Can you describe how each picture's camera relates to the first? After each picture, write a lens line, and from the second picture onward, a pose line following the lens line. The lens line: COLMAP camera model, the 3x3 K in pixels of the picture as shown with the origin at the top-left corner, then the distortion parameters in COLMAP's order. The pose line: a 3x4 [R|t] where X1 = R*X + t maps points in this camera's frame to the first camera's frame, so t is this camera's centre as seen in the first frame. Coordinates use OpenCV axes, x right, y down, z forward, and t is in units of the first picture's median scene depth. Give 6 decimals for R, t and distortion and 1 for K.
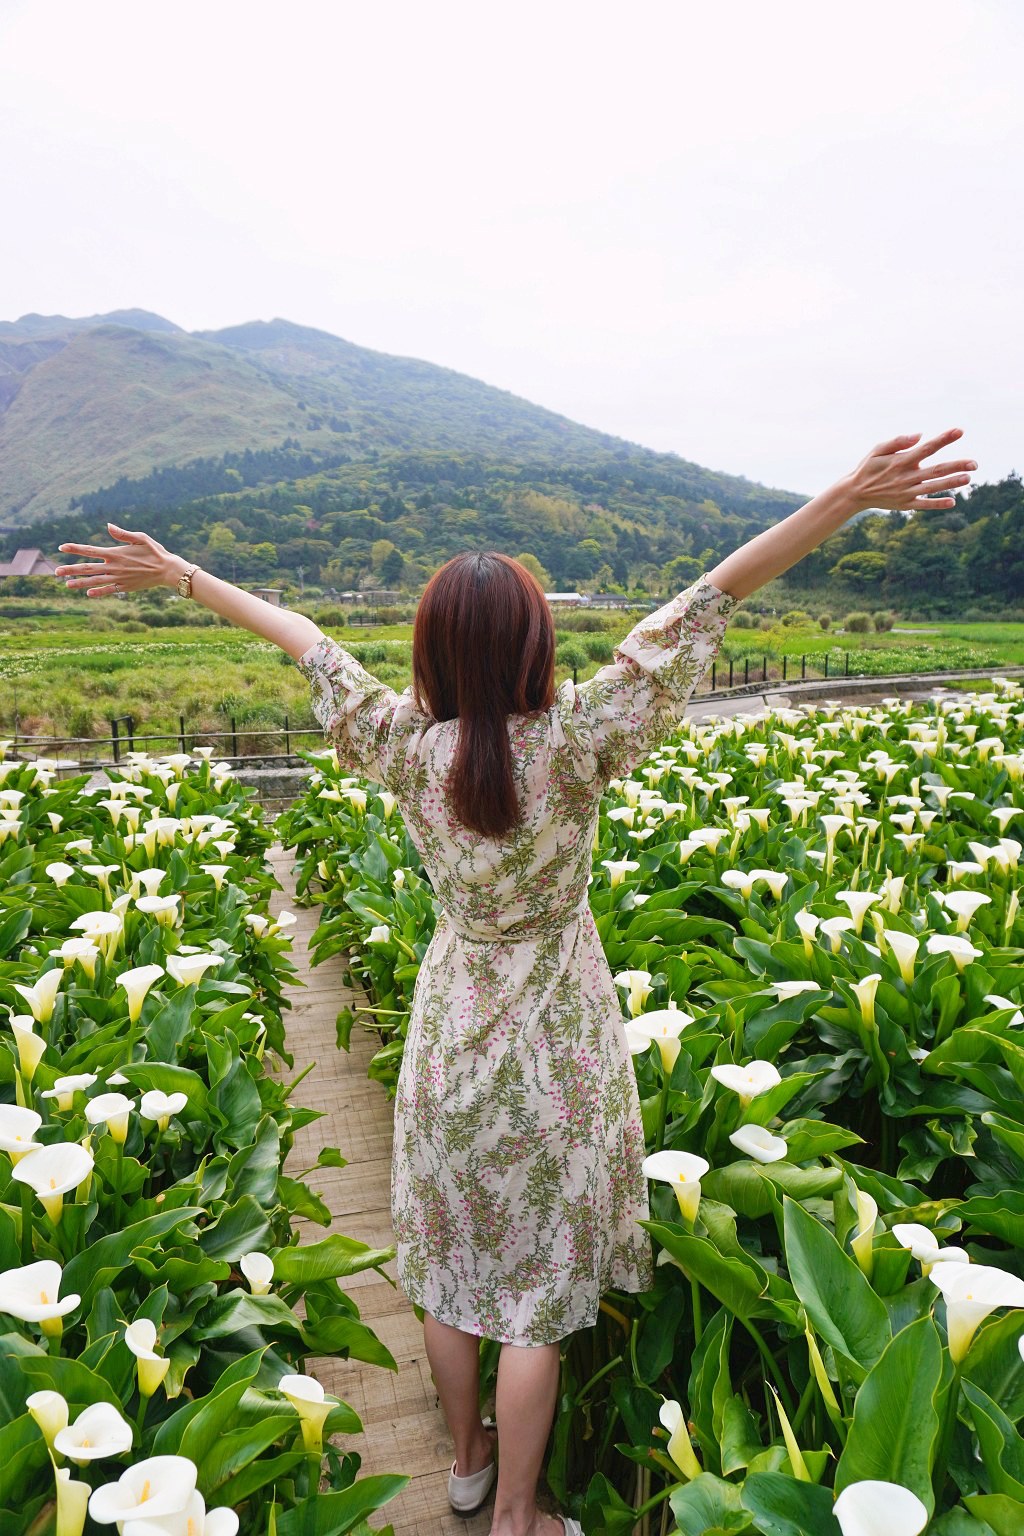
lens RADIAL K [[1023.9, 0, 512.0], [0, 1023.9, 768.0], [0, 0, 1]] dist [-0.057914, 0.051177]
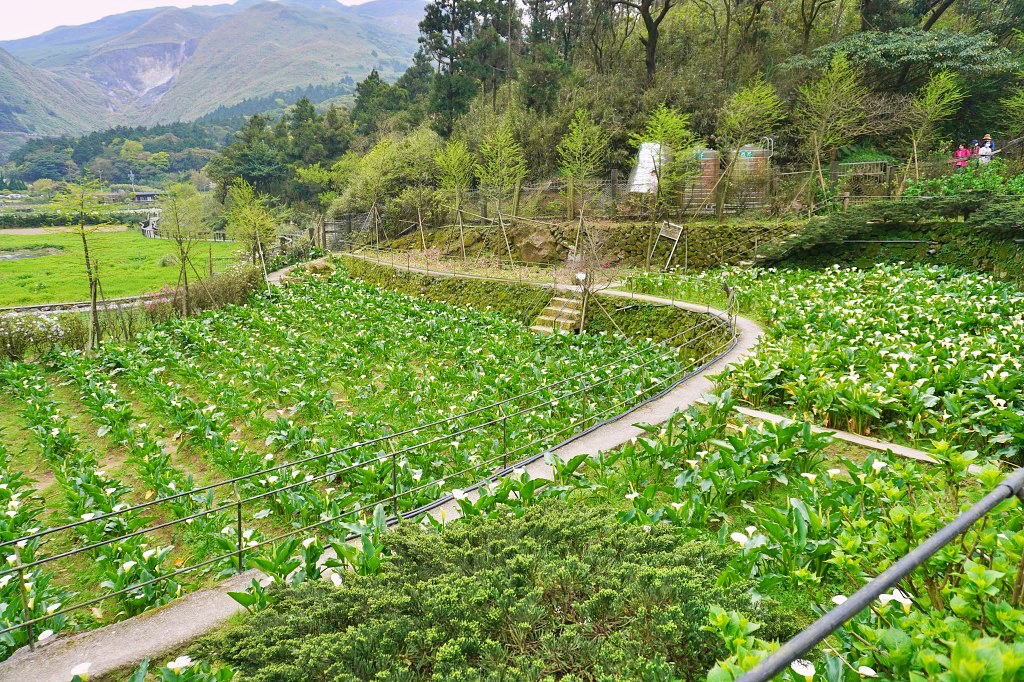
lens RADIAL K [[682.6, 0, 510.2], [0, 682.6, 338.9], [0, 0, 1]] dist [-0.057914, 0.051177]
pose [[0.986672, 0.038840, -0.158021, 0.148409], [-0.031002, 0.998178, 0.051770, -0.020144], [0.159744, -0.046181, 0.986078, 0.102670]]
